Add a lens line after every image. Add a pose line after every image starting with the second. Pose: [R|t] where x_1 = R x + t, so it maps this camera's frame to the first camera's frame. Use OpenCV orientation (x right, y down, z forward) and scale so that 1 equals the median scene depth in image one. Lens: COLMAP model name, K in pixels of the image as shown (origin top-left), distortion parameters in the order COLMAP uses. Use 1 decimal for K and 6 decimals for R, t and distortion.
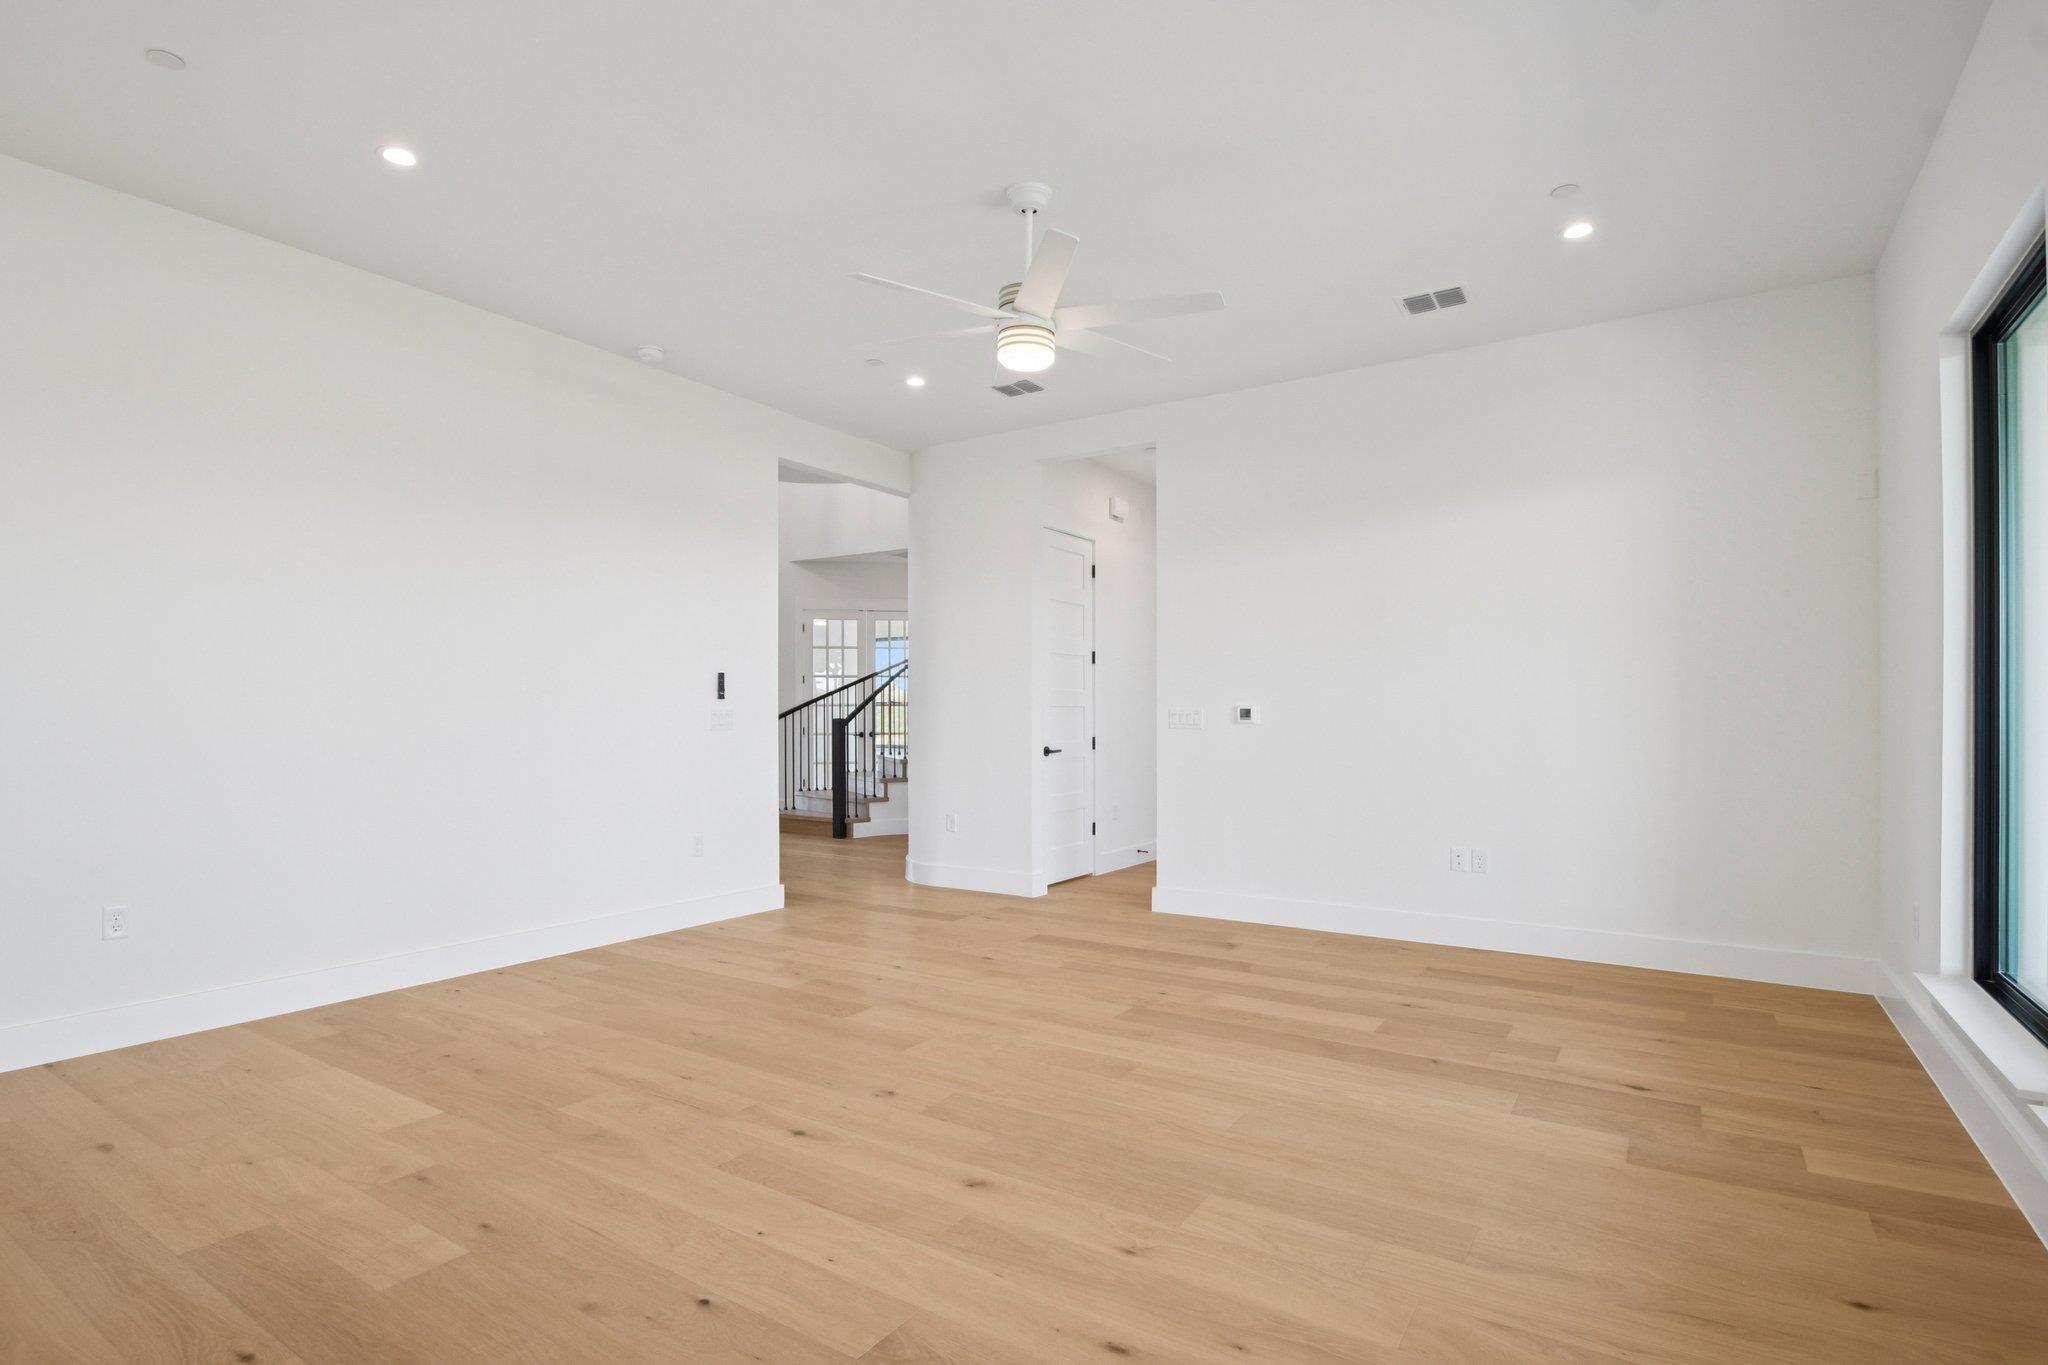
lens RADIAL K [[1011.7, 0, 1018.1], [0, 1011.7, 717.5], [0, 0, 1]] dist [0.008480, -0.017311]
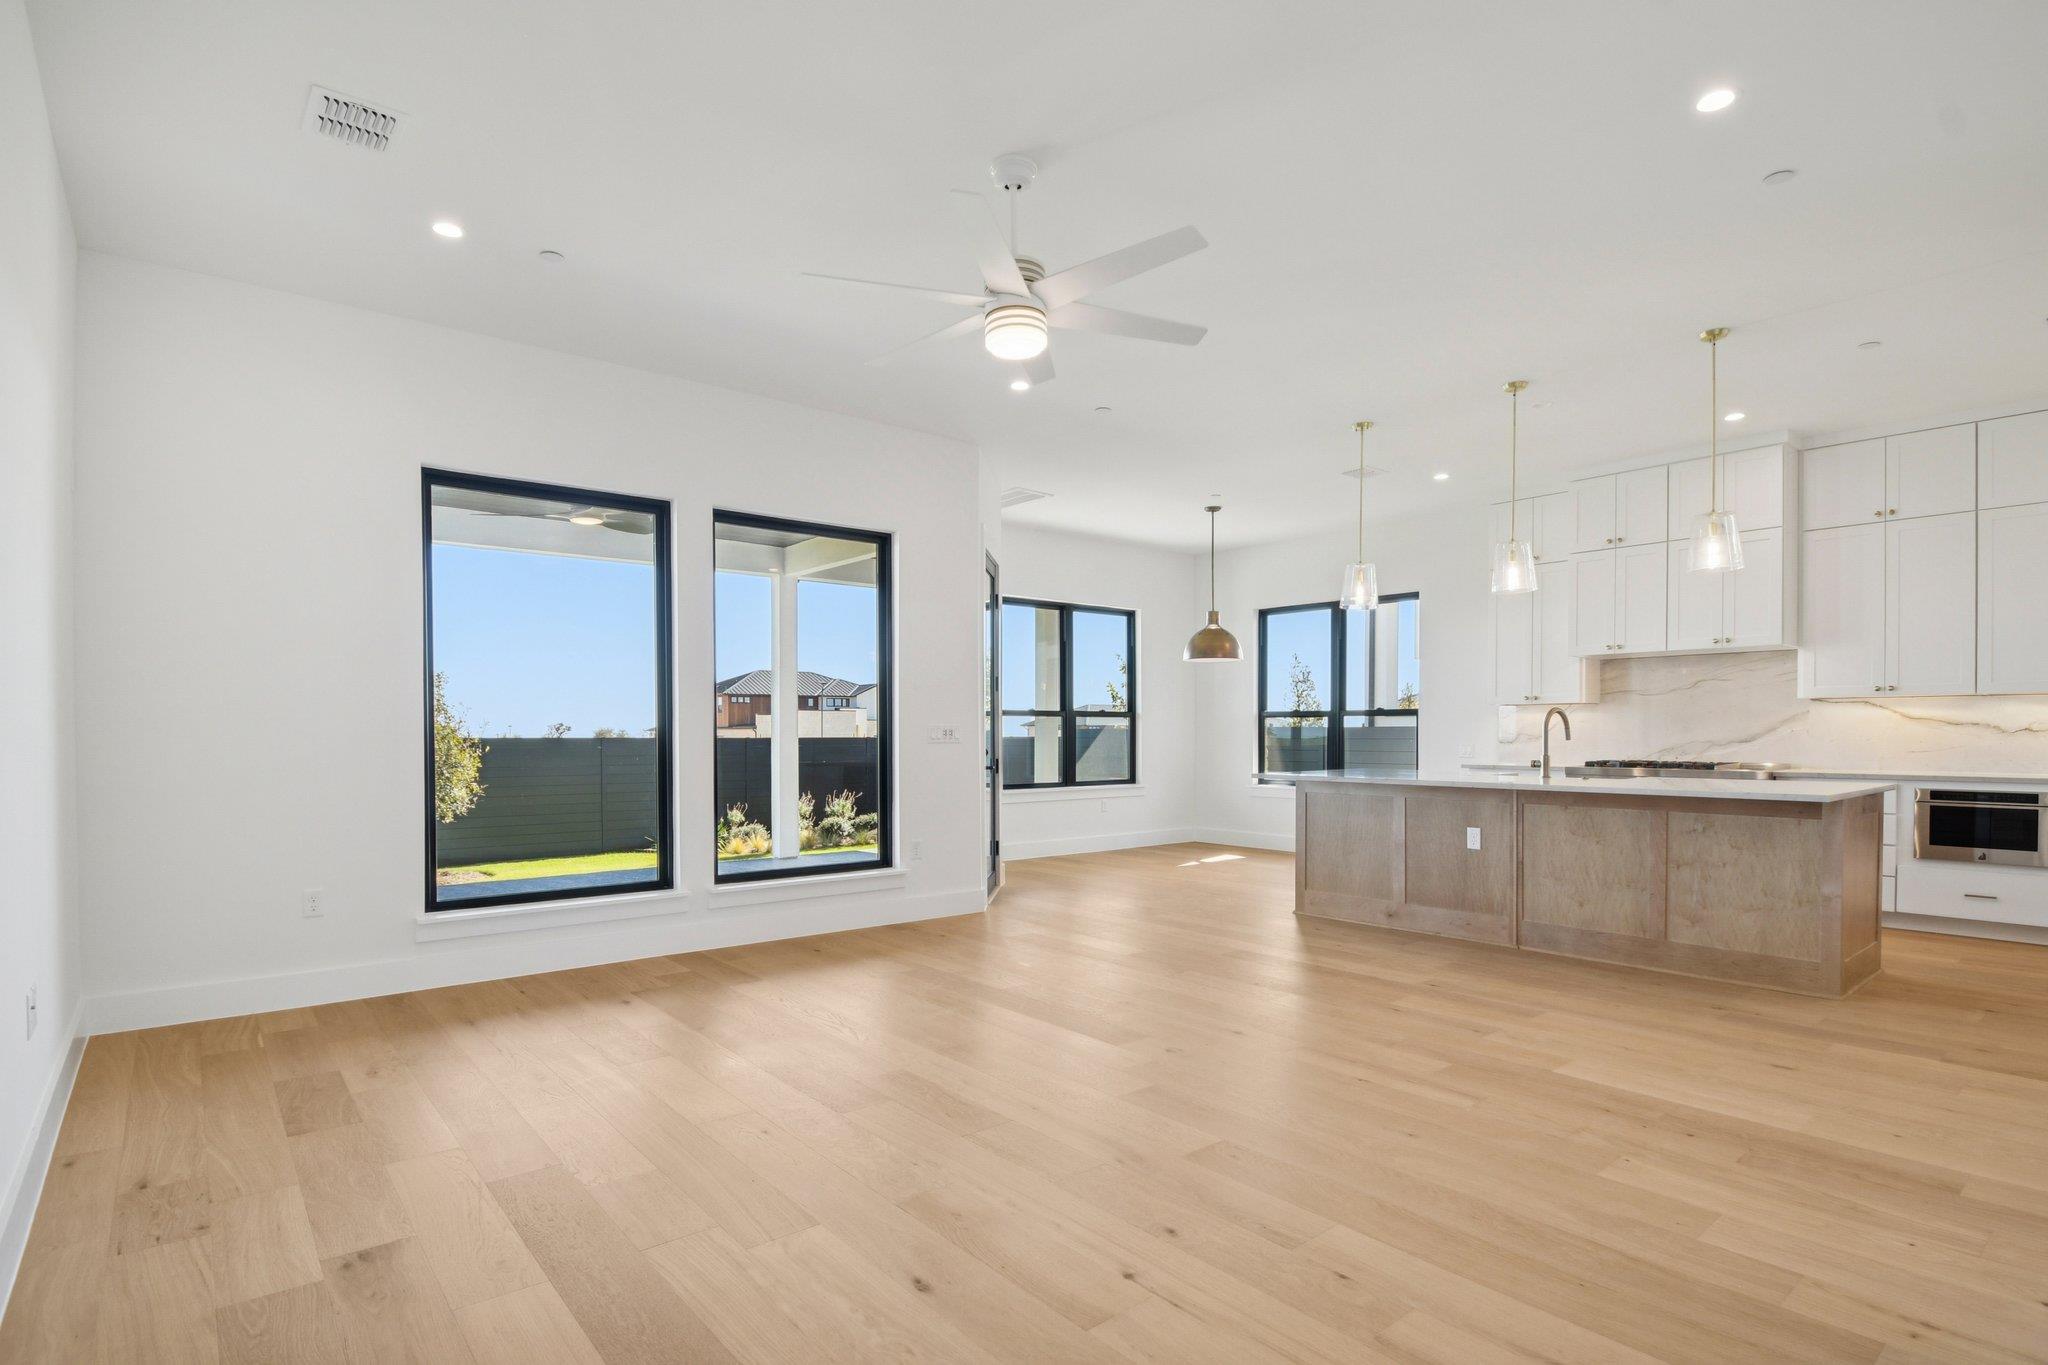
lens RADIAL K [[1018.9, 0, 1022.0], [0, 1018.9, 741.3], [0, 0, 1]] dist [-0.001659, -0.012940]
pose [[-0.954313, -0.003338, 0.298791, -0.259138], [-0.000682, 0.999959, 0.008995, -0.002226], [-0.298809, 0.008381, -0.954276, 1.796561]]
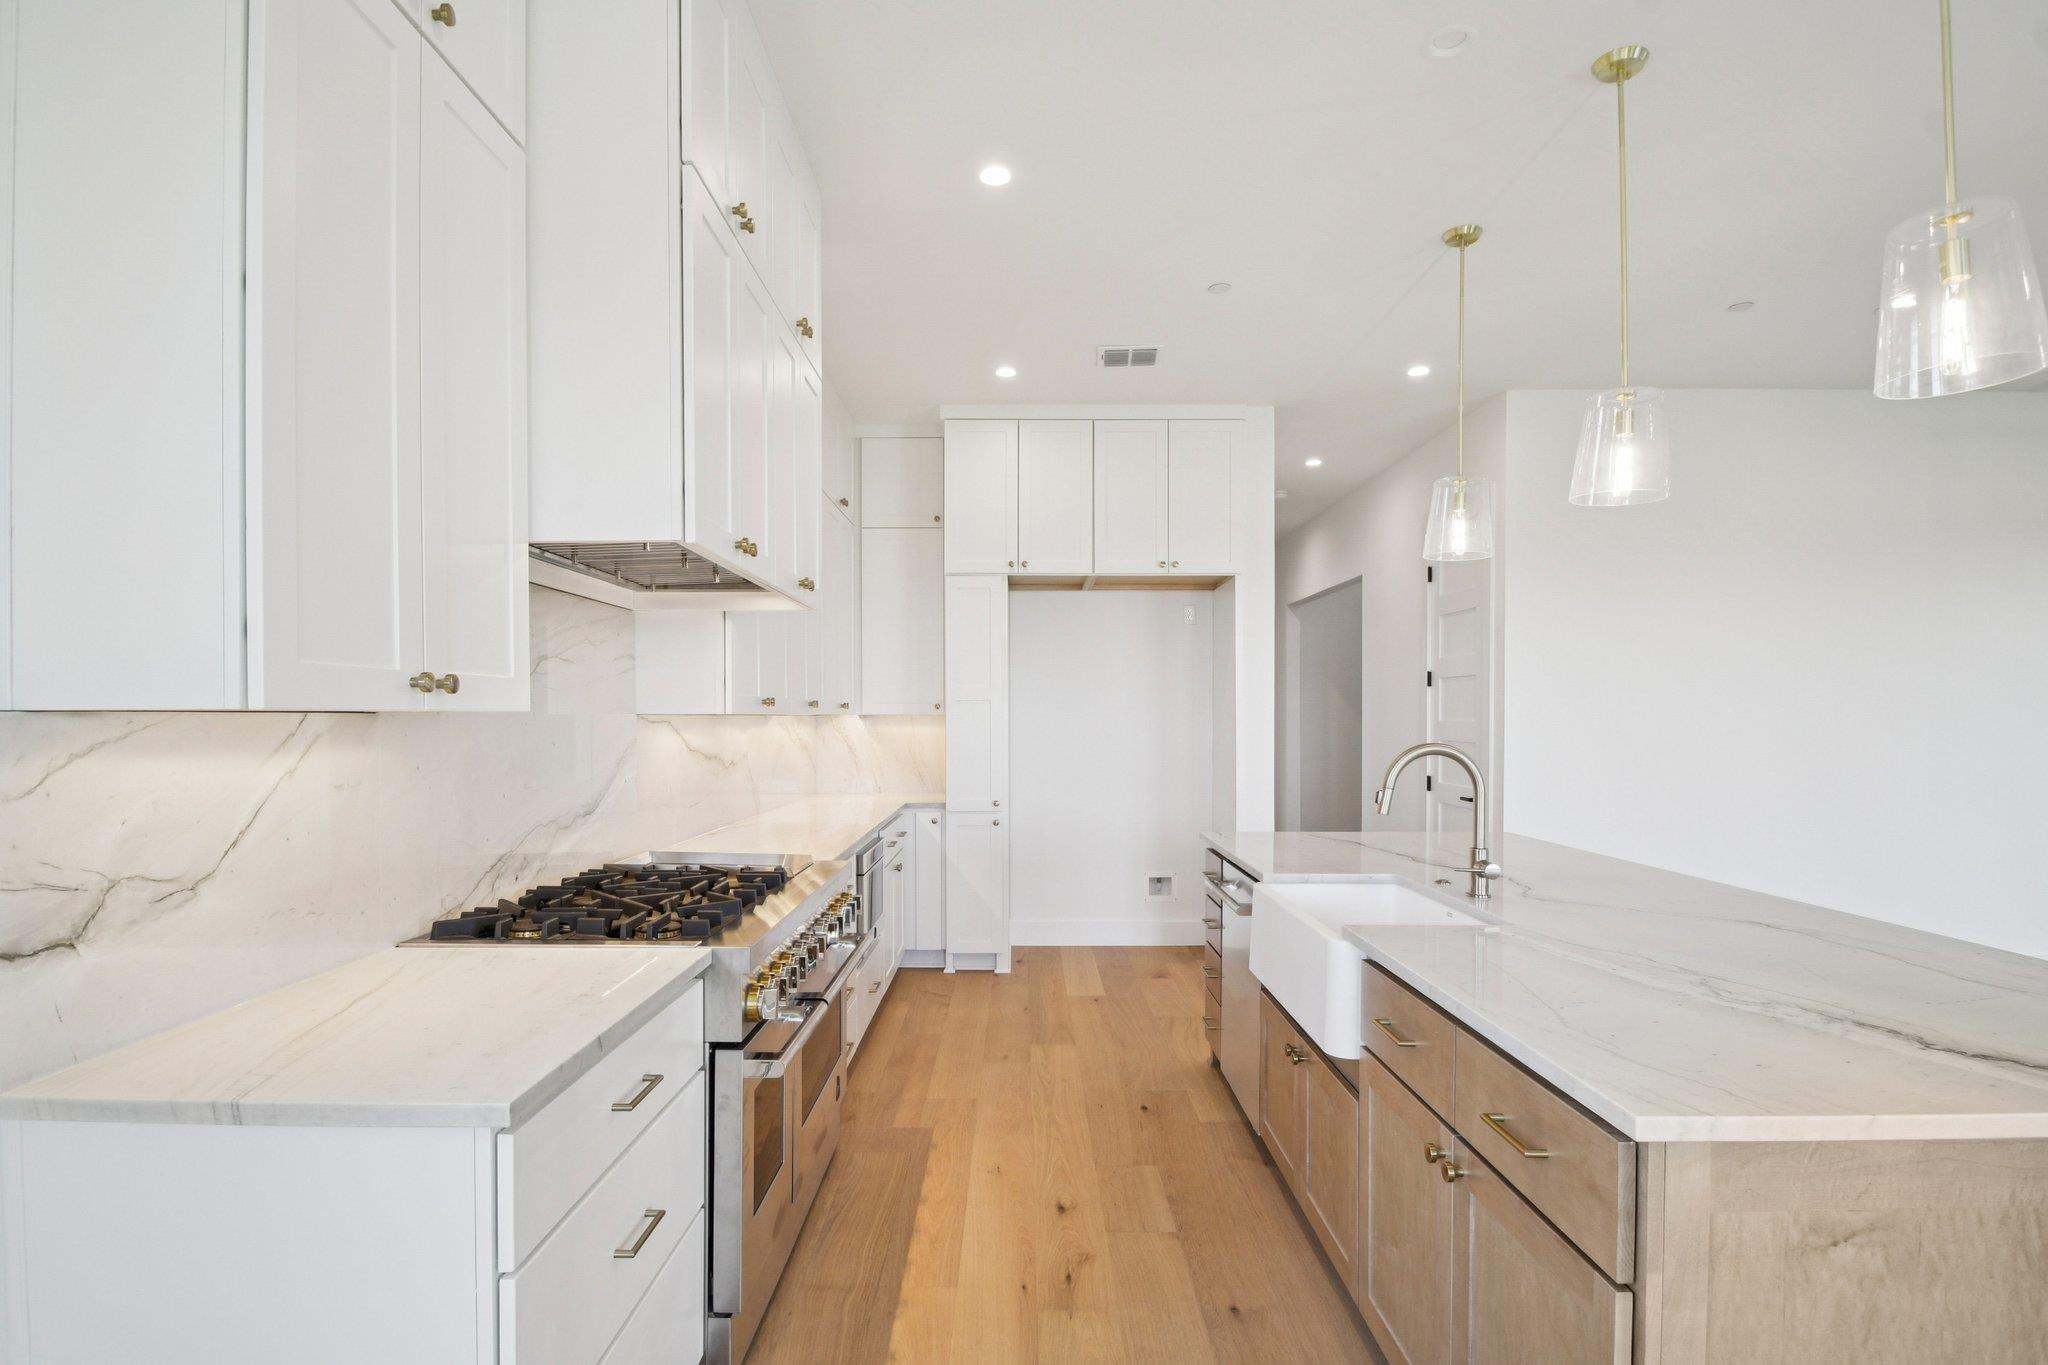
lens RADIAL K [[1011.7, 0, 1018.1], [0, 1011.7, 717.5], [0, 0, 1]] dist [0.008480, -0.017311]
pose [[0.544950, -0.000847, -0.838468, -0.139865], [-0.001142, 0.999998, -0.001752, -0.057179], [0.838468, 0.001912, 0.544948, -0.501464]]
